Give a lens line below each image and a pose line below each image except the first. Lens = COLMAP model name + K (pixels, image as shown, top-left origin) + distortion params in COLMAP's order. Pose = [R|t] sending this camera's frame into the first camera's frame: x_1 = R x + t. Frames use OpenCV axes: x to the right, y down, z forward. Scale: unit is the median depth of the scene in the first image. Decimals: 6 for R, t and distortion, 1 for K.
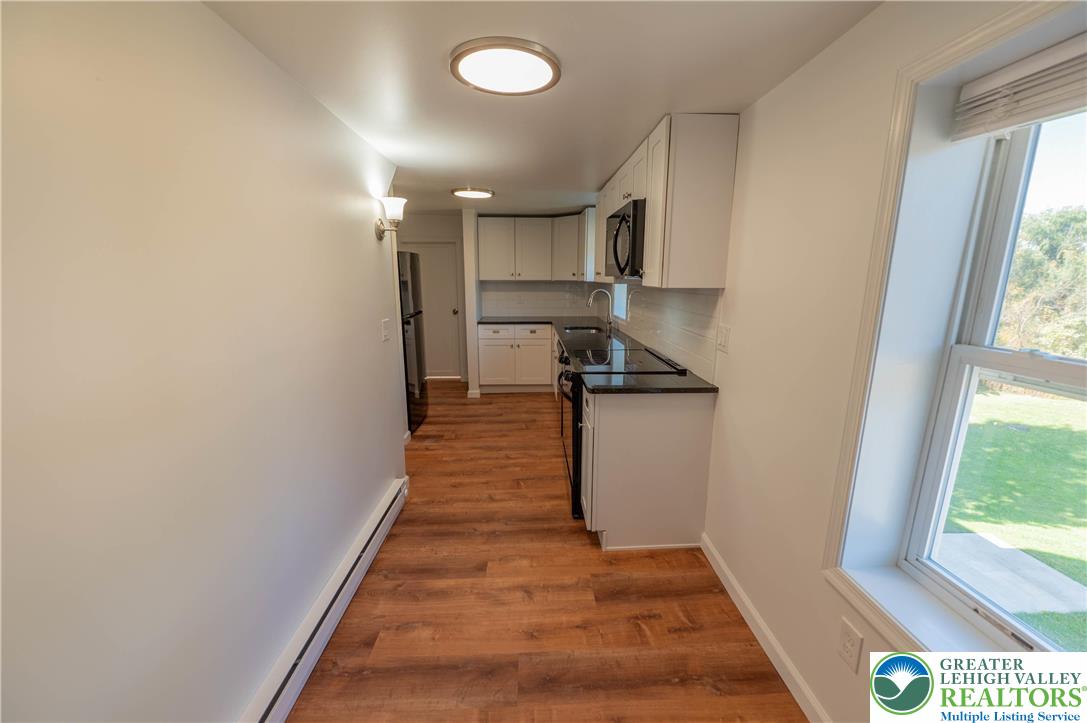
lens RADIAL K [[432.4, 0, 544.3], [0, 432.4, 360.1], [0, 0, 1]] dist [-0.007742, -0.000875]
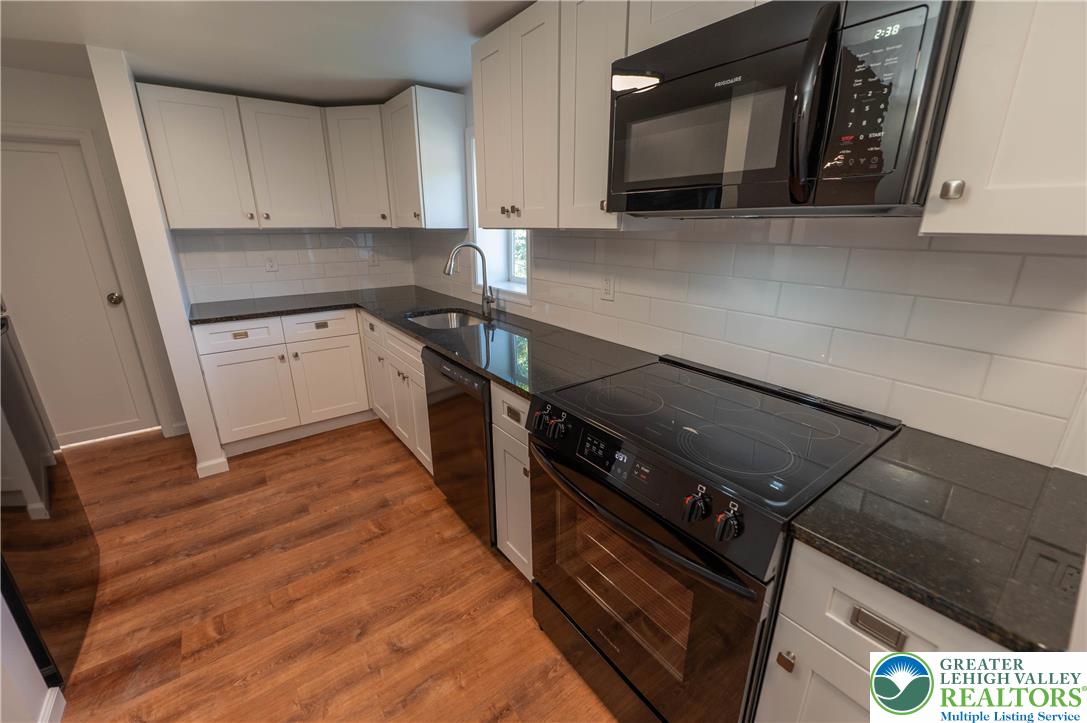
lens RADIAL K [[432.4, 0, 544.3], [0, 432.4, 360.1], [0, 0, 1]] dist [-0.007742, -0.000875]
pose [[0.819889, -0.173468, 0.545610, -0.127476], [0.111051, 0.983080, 0.145677, -0.089833], [-0.561649, -0.058848, 0.825280, 0.502197]]
